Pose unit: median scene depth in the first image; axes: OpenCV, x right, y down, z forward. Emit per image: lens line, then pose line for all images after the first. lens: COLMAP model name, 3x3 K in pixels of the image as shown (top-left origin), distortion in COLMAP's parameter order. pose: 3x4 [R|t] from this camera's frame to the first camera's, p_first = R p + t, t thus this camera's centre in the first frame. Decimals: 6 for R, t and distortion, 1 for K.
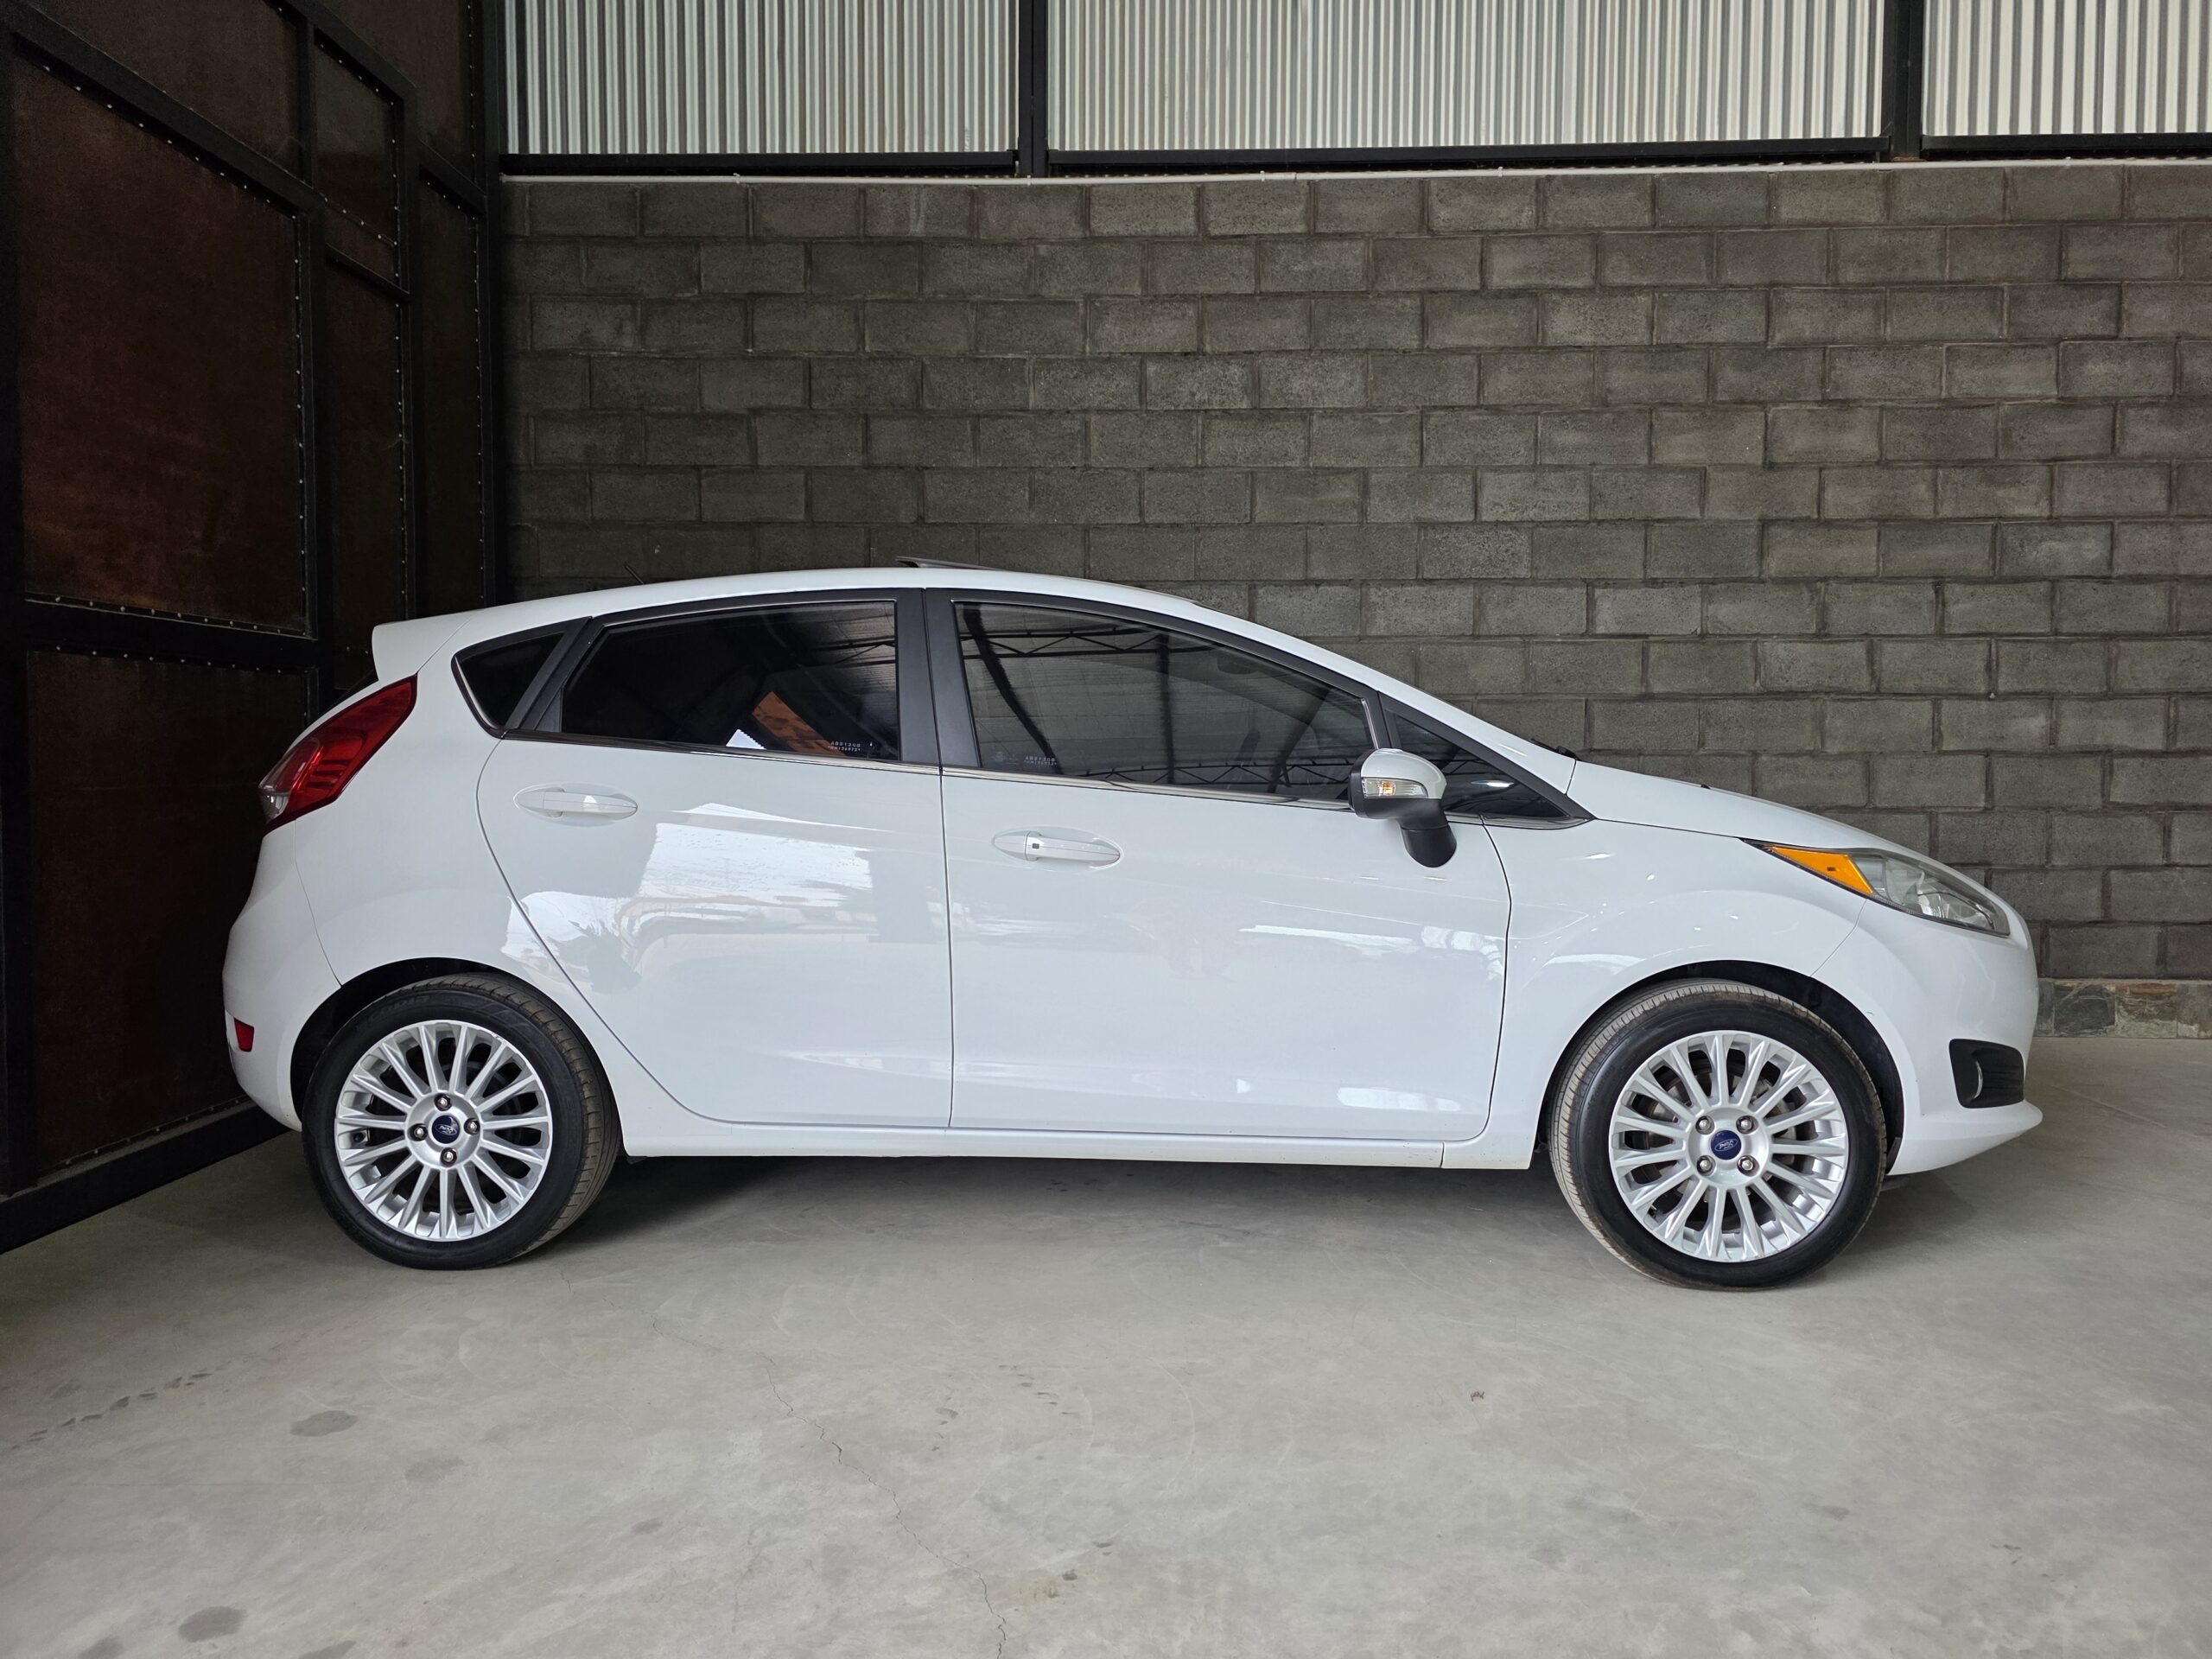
lens RADIAL K [[1495.5, 0, 1106.0], [0, 1495.5, 829.5], [0, 0, 1]] dist [0.065092, -0.058331]
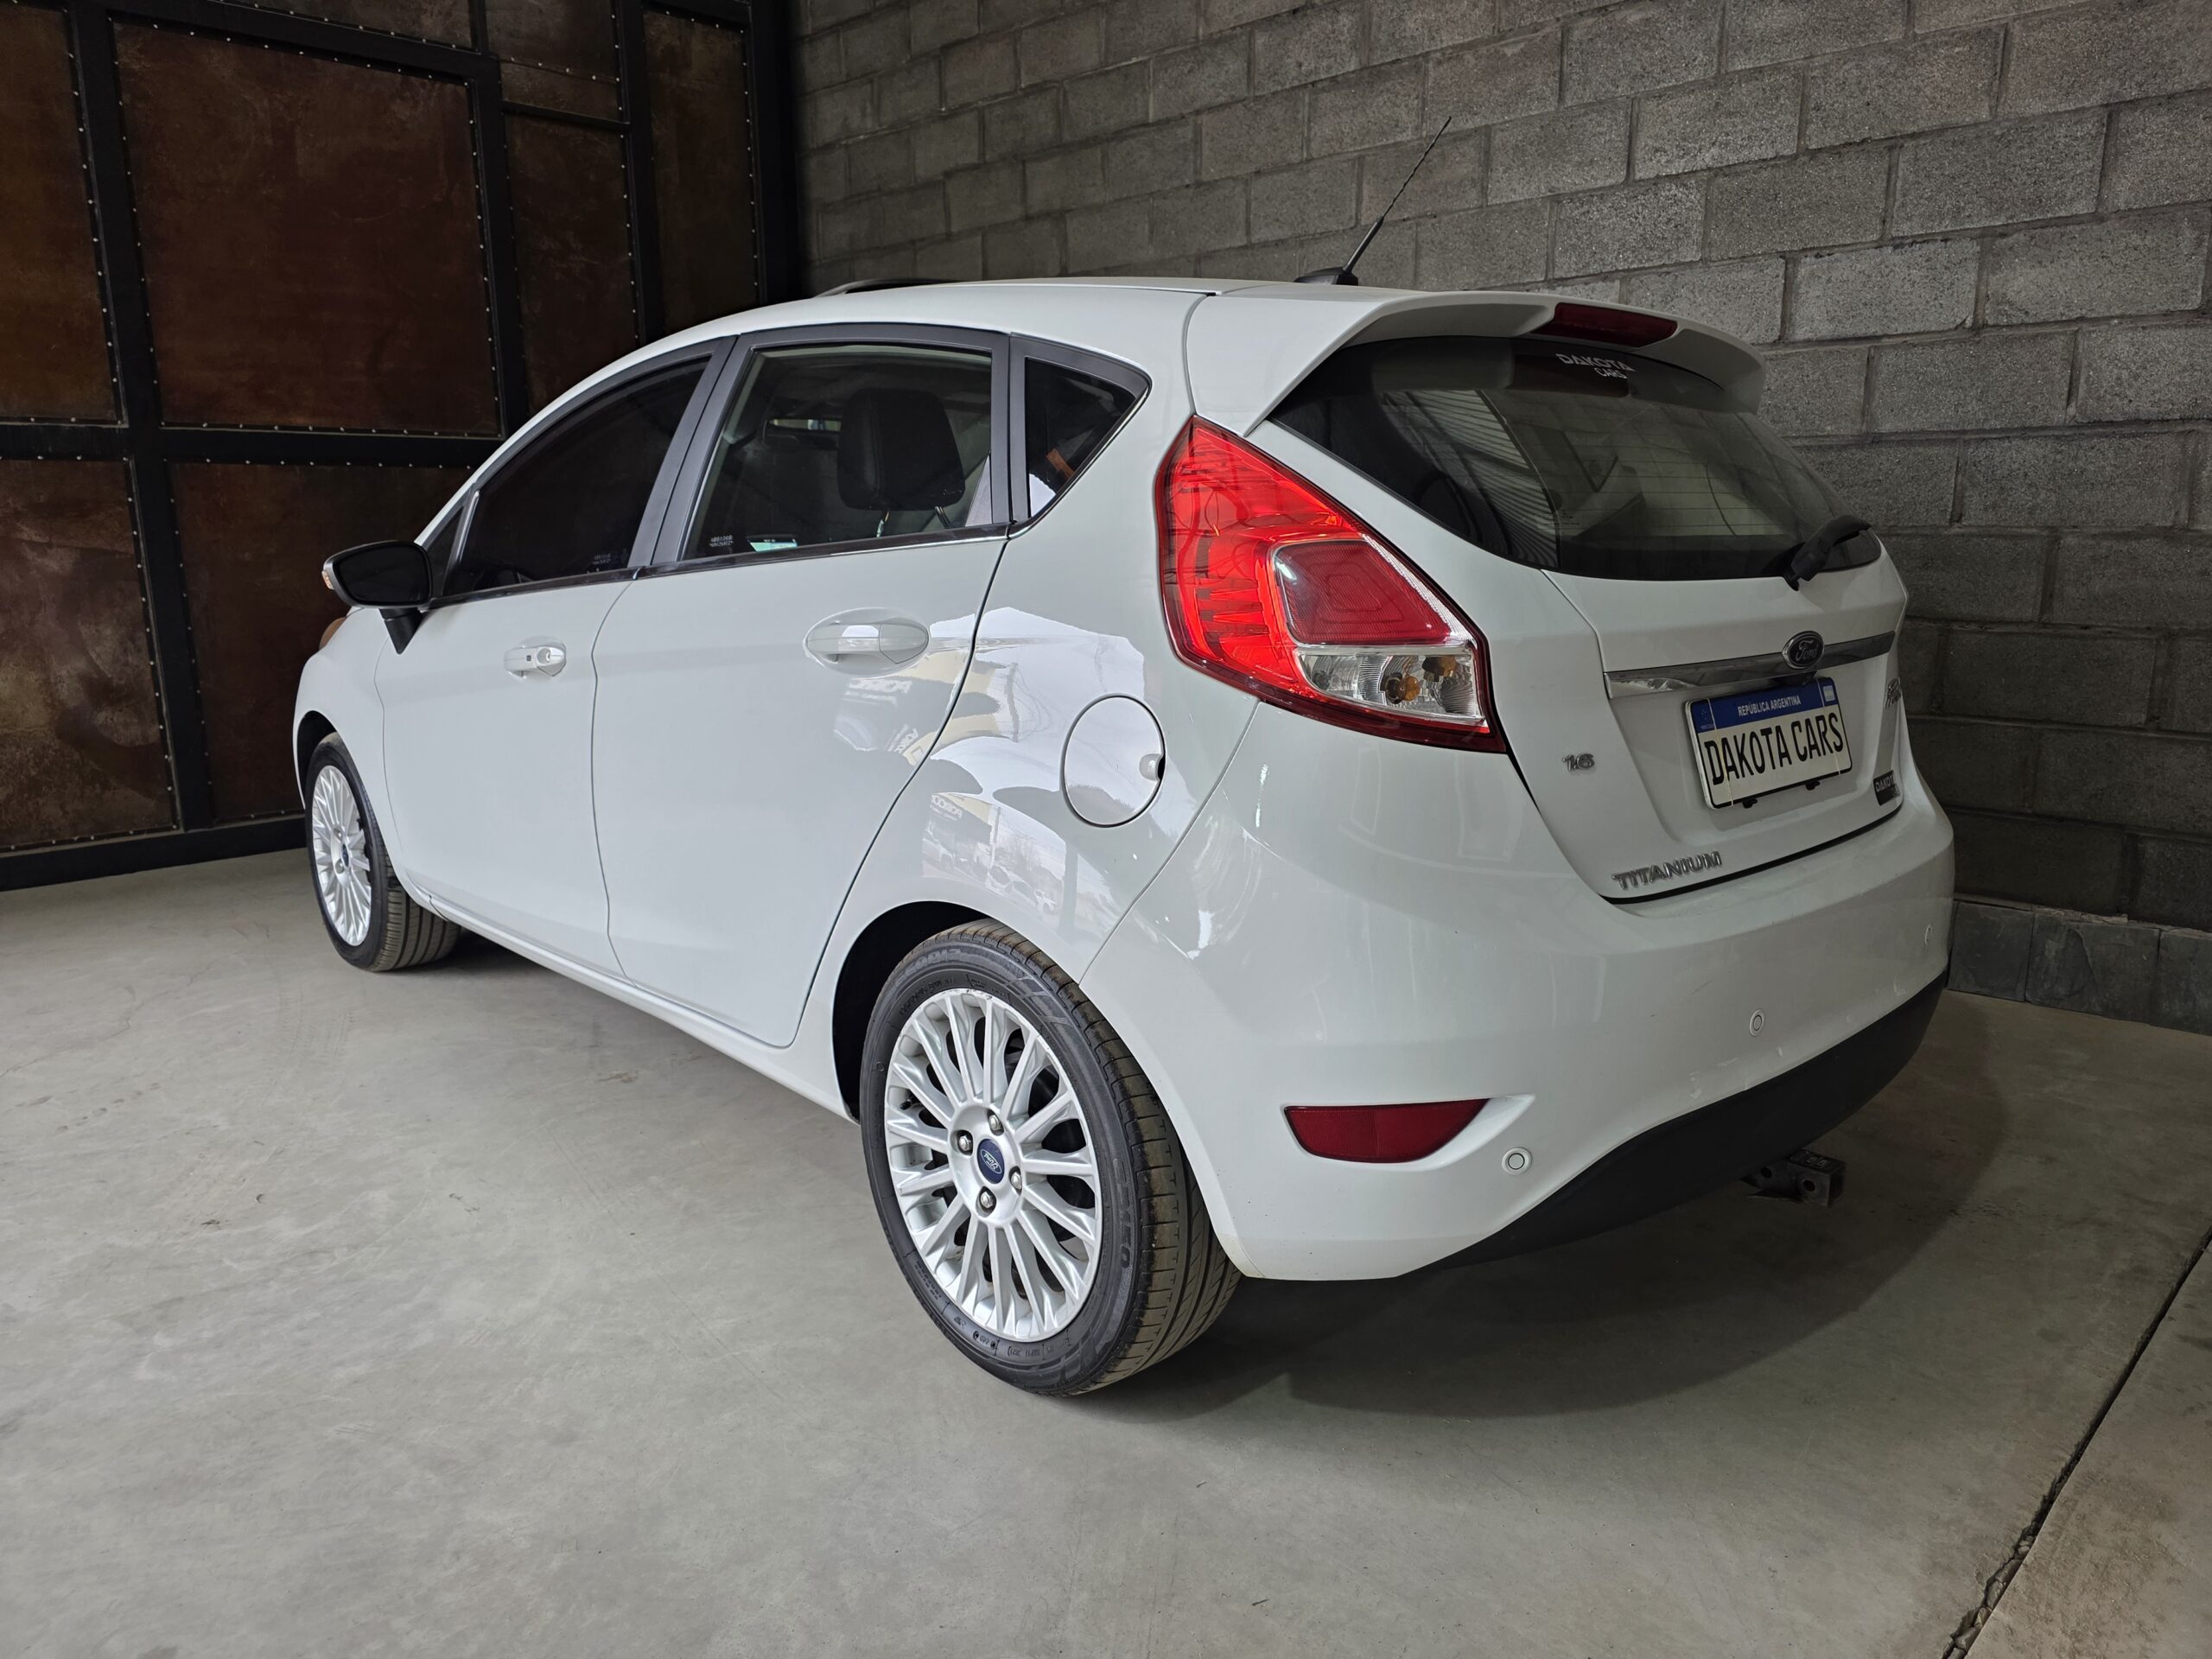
lens RADIAL K [[1498.2, 0, 1118.6], [0, 1498.2, 837.3], [0, 0, 1]] dist [0.033387, -0.030005]
pose [[0.730386, 0.139598, -0.668617, 0.574957], [-0.028455, 0.984261, 0.174416, -0.026104], [0.682442, -0.108365, 0.722862, 0.320209]]
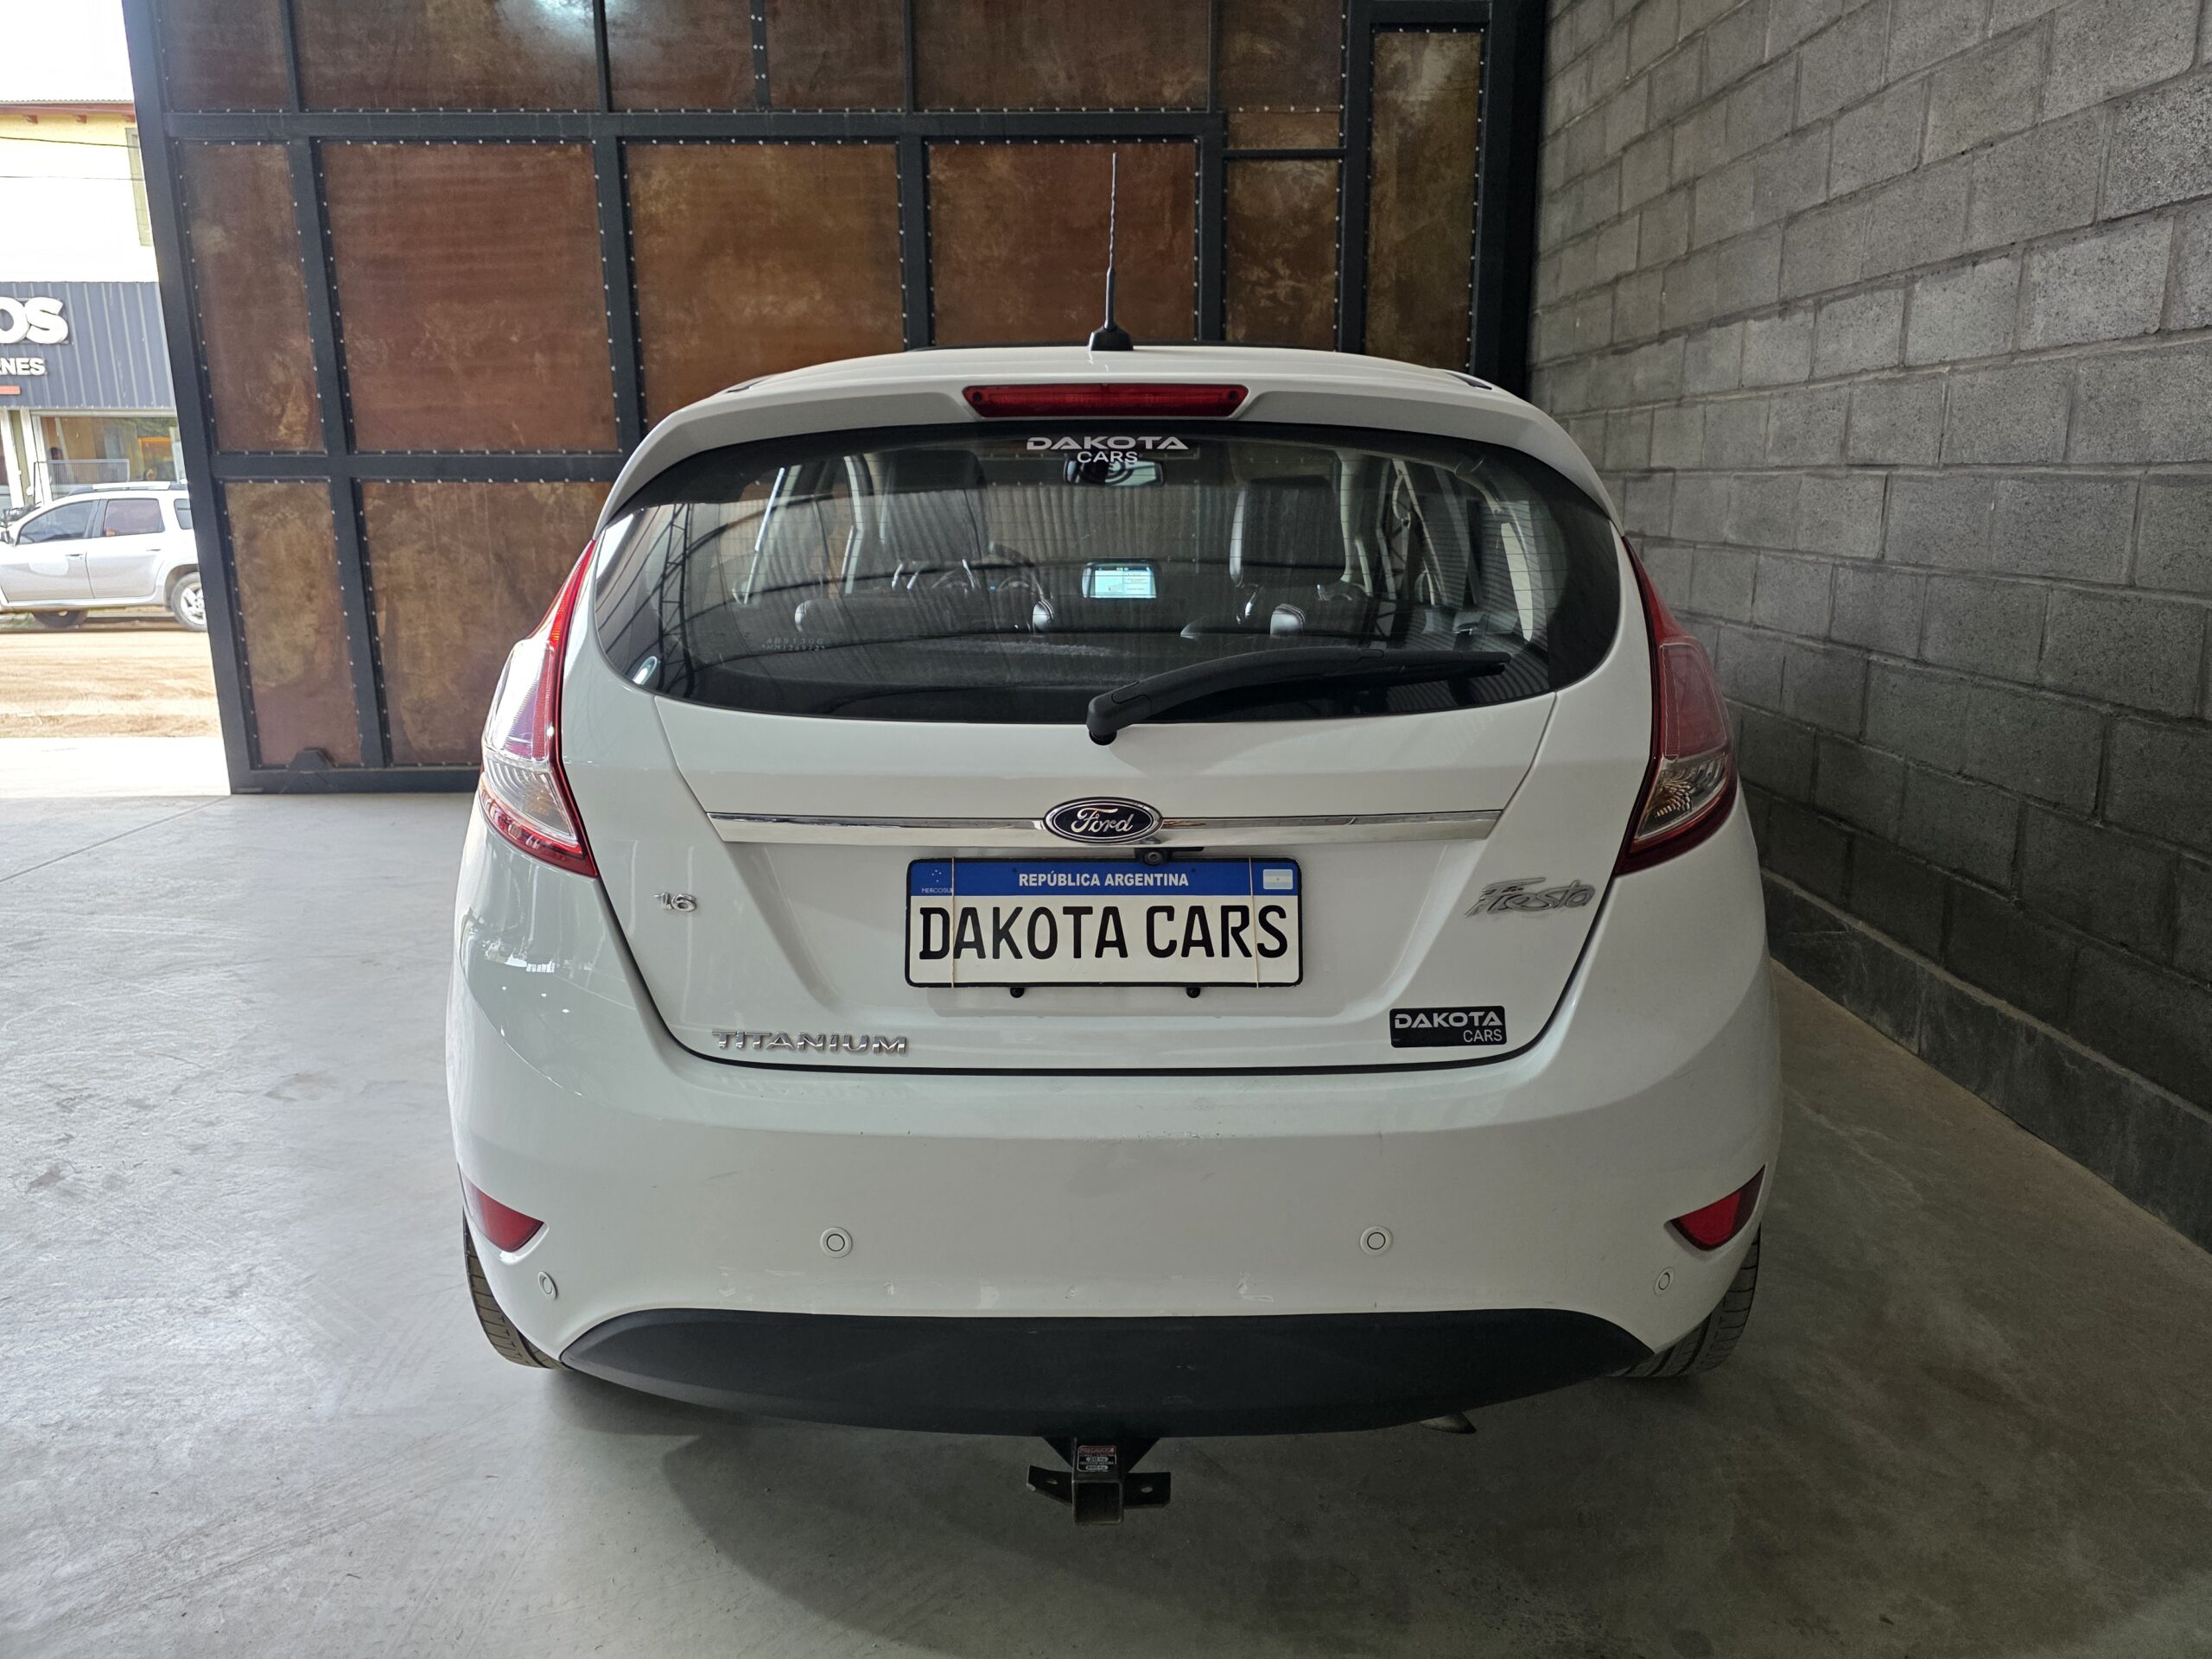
lens RADIAL K [[1489.7, 0, 1102.8], [0, 1489.7, 814.9], [0, 0, 1]] dist [0.054100, -0.055724]
pose [[0.052707, 0.213084, -0.975611, 0.712184], [-0.042311, 0.976568, 0.211007, -0.068918], [0.997713, 0.030158, 0.060488, 0.657701]]
